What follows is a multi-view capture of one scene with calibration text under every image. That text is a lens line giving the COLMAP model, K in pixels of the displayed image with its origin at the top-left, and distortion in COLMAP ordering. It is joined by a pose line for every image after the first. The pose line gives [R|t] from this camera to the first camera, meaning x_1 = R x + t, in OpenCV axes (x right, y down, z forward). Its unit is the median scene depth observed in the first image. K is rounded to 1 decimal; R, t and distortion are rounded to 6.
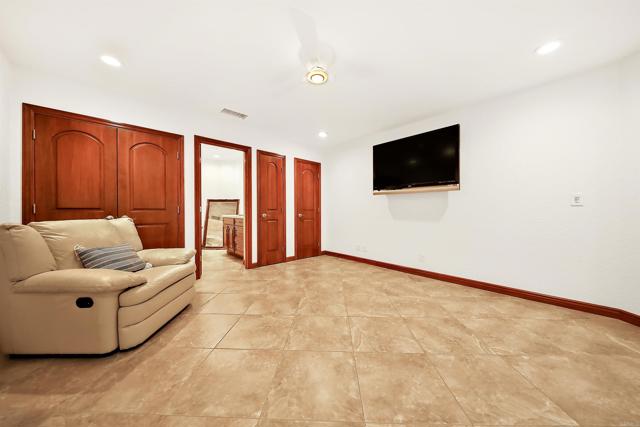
lens RADIAL K [[220.8, 0, 319.3], [0, 220.8, 215.1], [0, 0, 1]] dist [-0.005897, -0.000121]
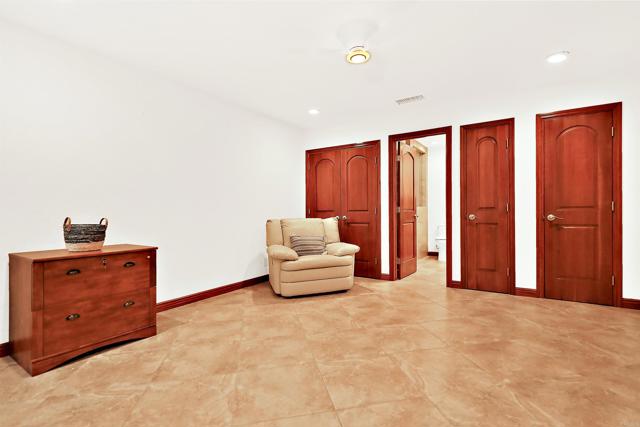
lens RADIAL K [[326.6, 0, 319.6], [0, 326.6, 213.2], [0, 0, 1]] dist [0.010630, 0.000302]
pose [[0.204974, -0.001890, -0.978766, 0.921356], [-0.004866, 0.999984, -0.002950, -0.006286], [0.978755, 0.005368, 0.204962, 0.440606]]
